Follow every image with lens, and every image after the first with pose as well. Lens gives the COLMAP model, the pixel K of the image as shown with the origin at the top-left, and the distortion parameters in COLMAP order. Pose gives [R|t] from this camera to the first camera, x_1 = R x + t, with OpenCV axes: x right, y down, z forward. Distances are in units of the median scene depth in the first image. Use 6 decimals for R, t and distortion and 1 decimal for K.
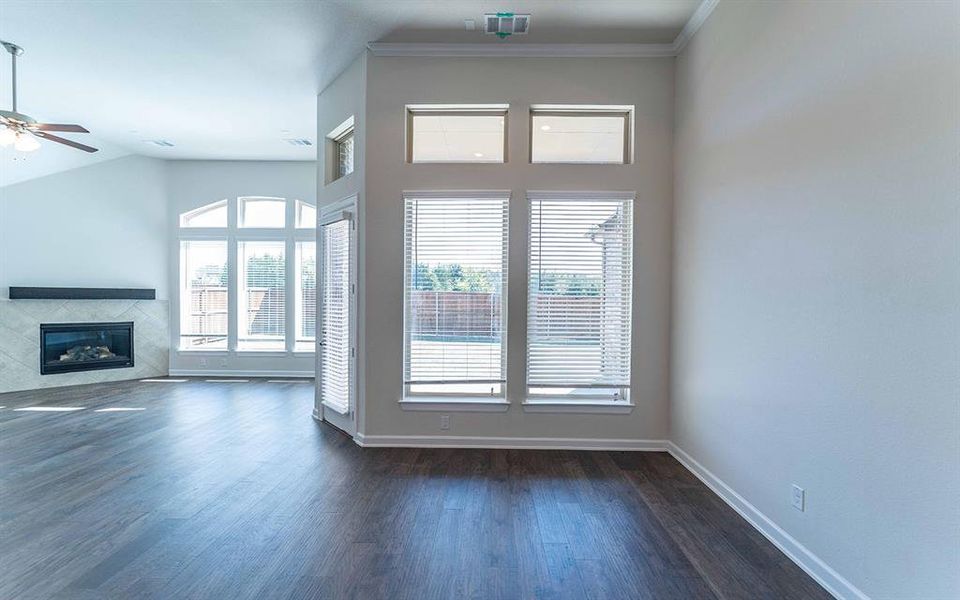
lens RADIAL K [[386.7, 0, 481.2], [0, 386.7, 302.2], [0, 0, 1]] dist [-0.000765, 0.000068]
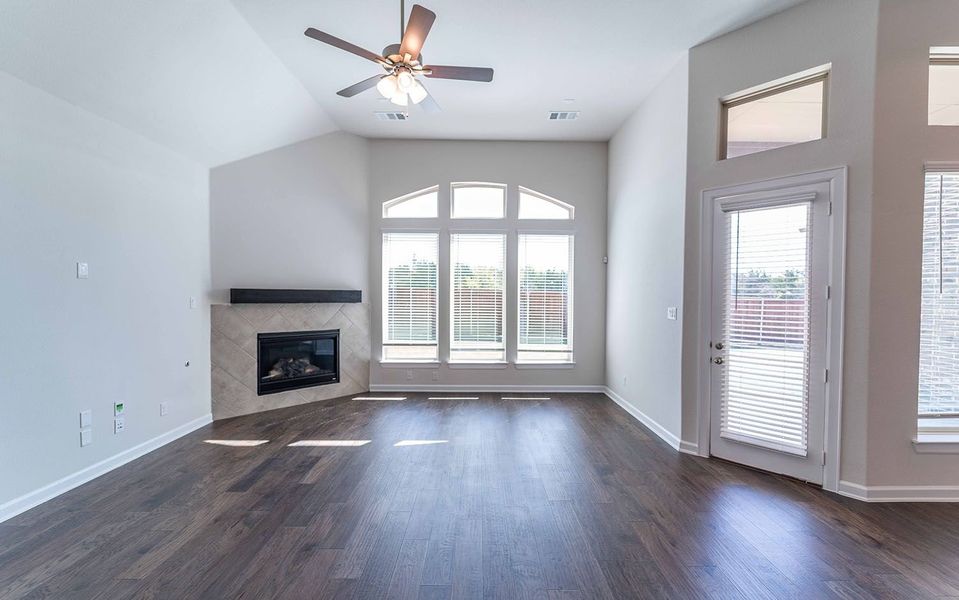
lens RADIAL K [[386.3, 0, 480.7], [0, 386.3, 302.2], [0, 0, 1]] dist [-0.000765, 0.000068]
pose [[0.999755, -0.002717, 0.021958, -0.844120], [0.002588, 0.999979, 0.005885, -0.017557], [-0.021974, -0.005826, 0.999742, 0.208185]]
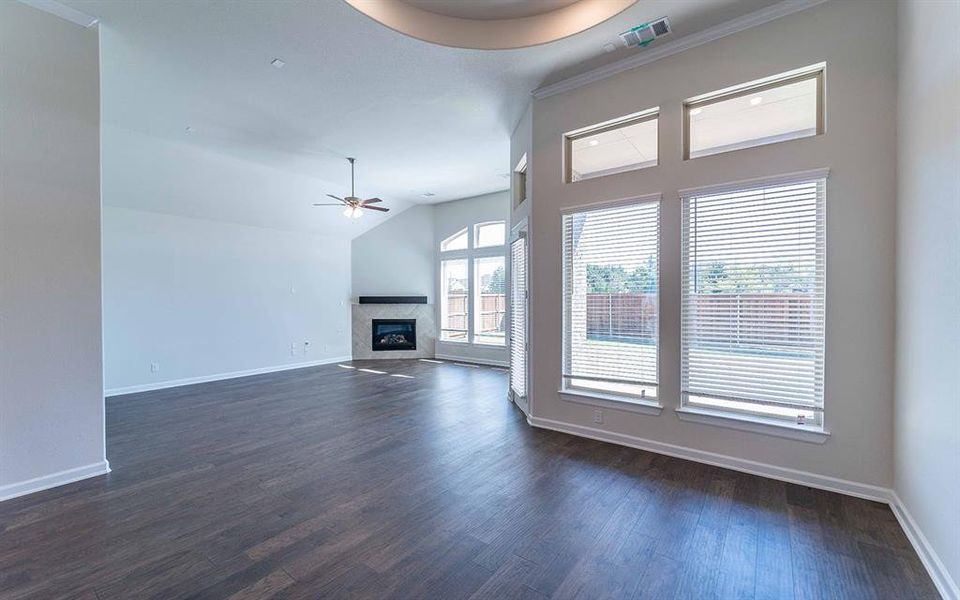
lens RADIAL K [[386.7, 0, 481.2], [0, 386.7, 302.2], [0, 0, 1]] dist [-0.000765, 0.000068]
pose [[0.810497, -0.006149, -0.585711, 0.216842], [0.001406, 0.999962, -0.008552, -0.000151], [0.585741, 0.006108, 0.810475, -0.055126]]
